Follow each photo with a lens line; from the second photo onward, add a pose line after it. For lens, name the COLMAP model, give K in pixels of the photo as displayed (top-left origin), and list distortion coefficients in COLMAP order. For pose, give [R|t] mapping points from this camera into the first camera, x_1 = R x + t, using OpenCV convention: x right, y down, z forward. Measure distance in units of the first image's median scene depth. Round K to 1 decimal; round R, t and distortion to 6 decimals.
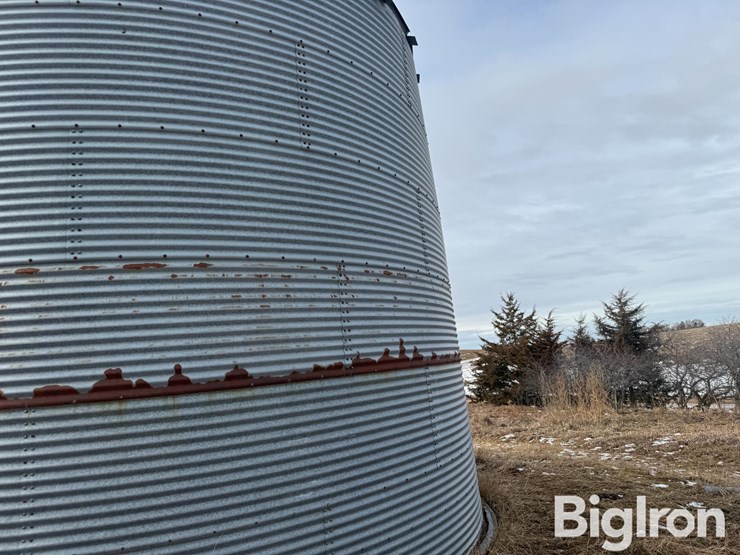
lens RADIAL K [[520.2, 0, 376.9], [0, 520.2, 274.7], [0, 0, 1]] dist [0.048924, -0.066458]
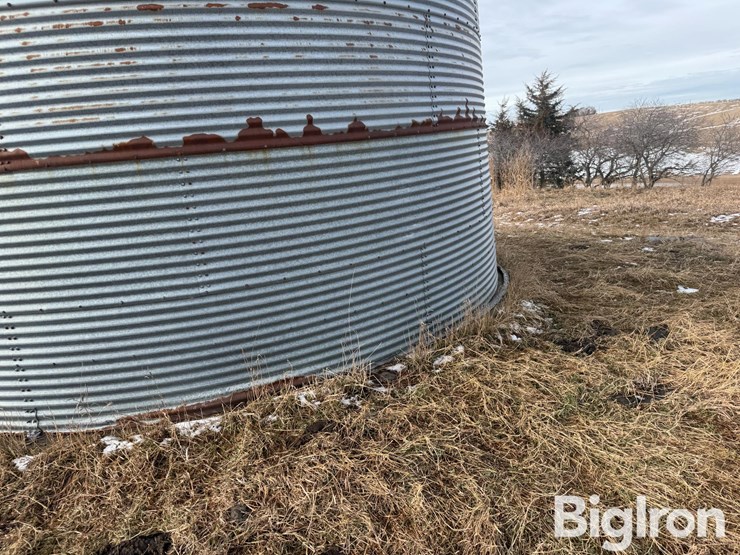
lens RADIAL K [[525.1, 0, 370.0], [0, 525.1, 277.5], [0, 0, 1]] dist [0.149930, -0.326404]
pose [[0.986261, -0.052400, 0.156665, -0.417120], [-0.011936, 0.923277, 0.383949, 0.060751], [-0.164764, -0.380544, 0.909967, -0.081380]]
